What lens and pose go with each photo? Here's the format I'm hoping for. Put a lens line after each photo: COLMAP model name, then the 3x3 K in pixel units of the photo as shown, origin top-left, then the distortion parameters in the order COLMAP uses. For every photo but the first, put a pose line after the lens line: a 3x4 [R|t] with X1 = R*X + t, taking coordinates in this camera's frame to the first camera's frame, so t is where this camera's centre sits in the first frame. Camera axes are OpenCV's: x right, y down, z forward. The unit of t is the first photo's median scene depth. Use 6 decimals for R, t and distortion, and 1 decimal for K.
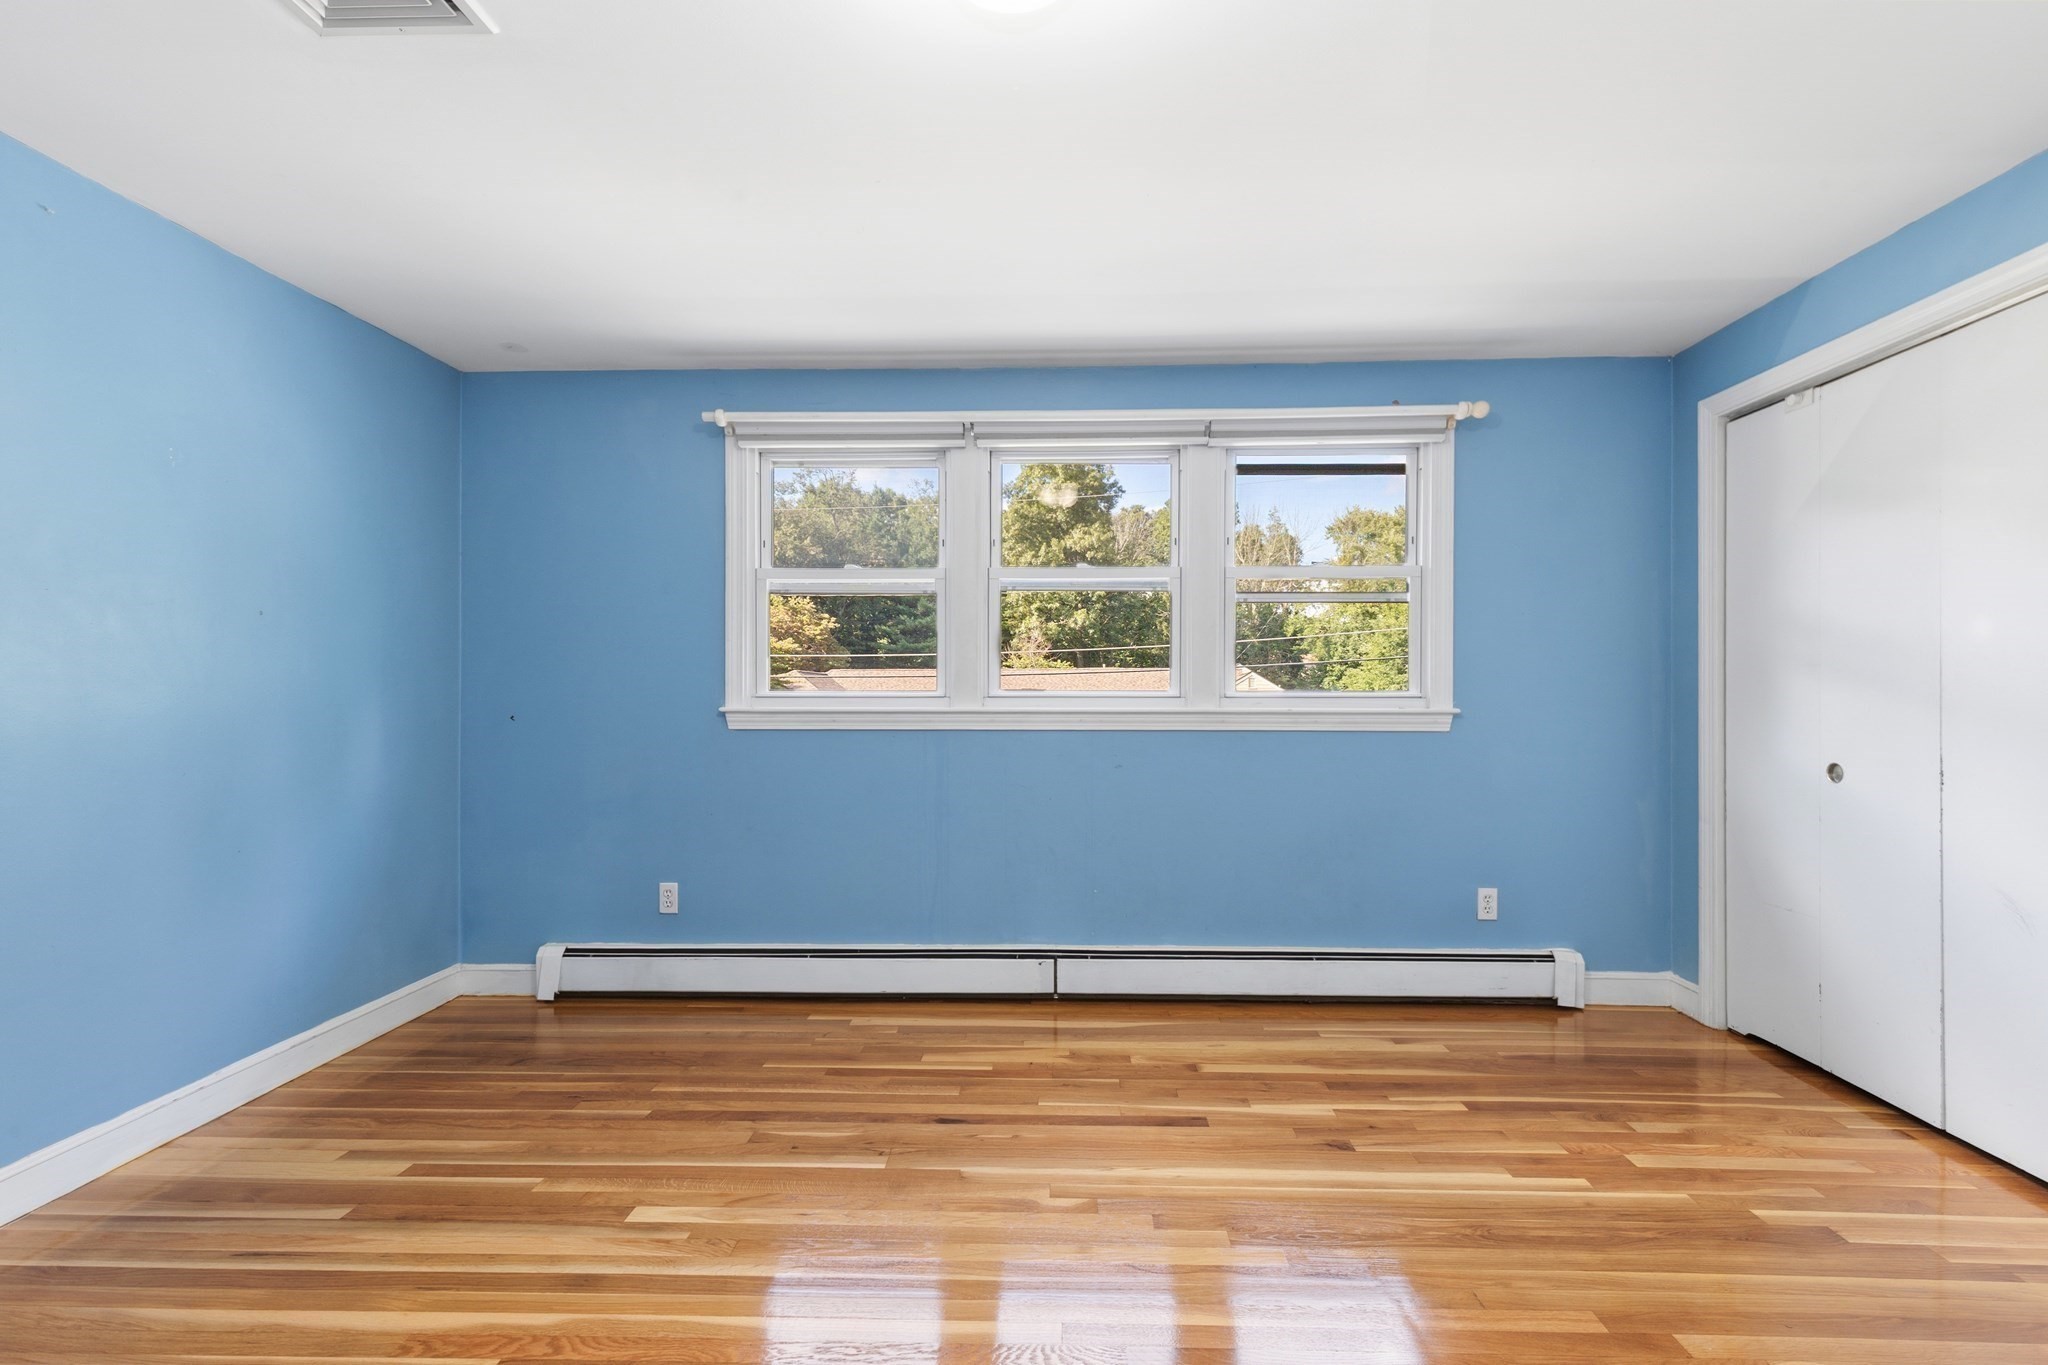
lens RADIAL K [[928.0, 0, 1024.0], [0, 928.0, 682.5], [0, 0, 1]] dist [0.003127, 0.000093]
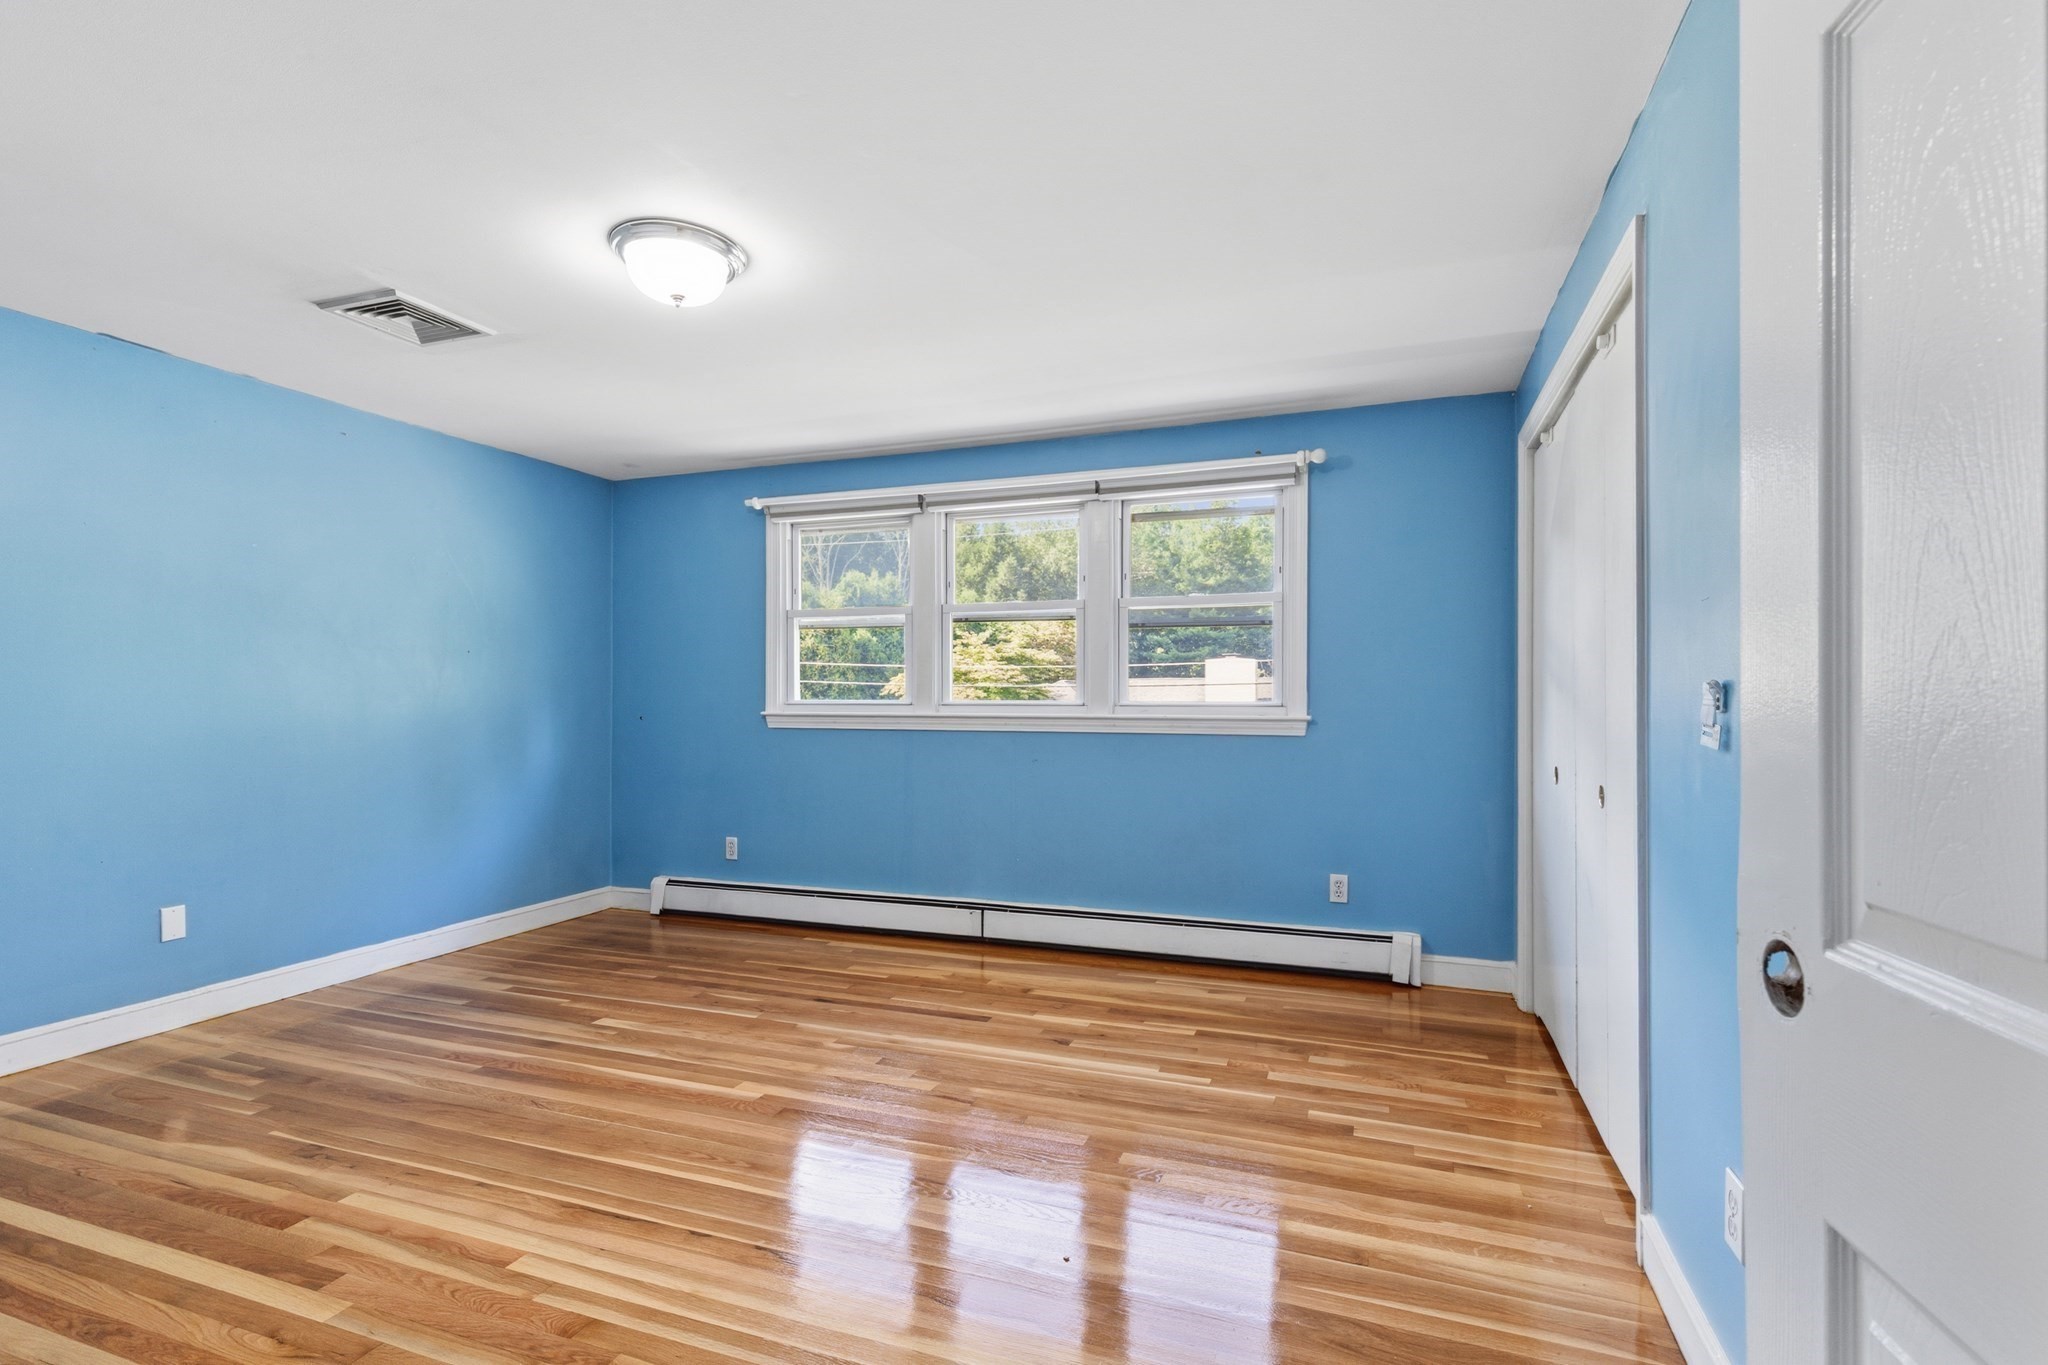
lens RADIAL K [[932.5, 0, 1037.9], [0, 932.5, 689.9], [0, 0, 1]] dist [0.002410, -0.000008]
pose [[0.952018, -0.002224, -0.306034, 0.512541], [0.001911, 0.999997, -0.001322, -0.003623], [0.306036, 0.000673, 0.952020, -0.204099]]
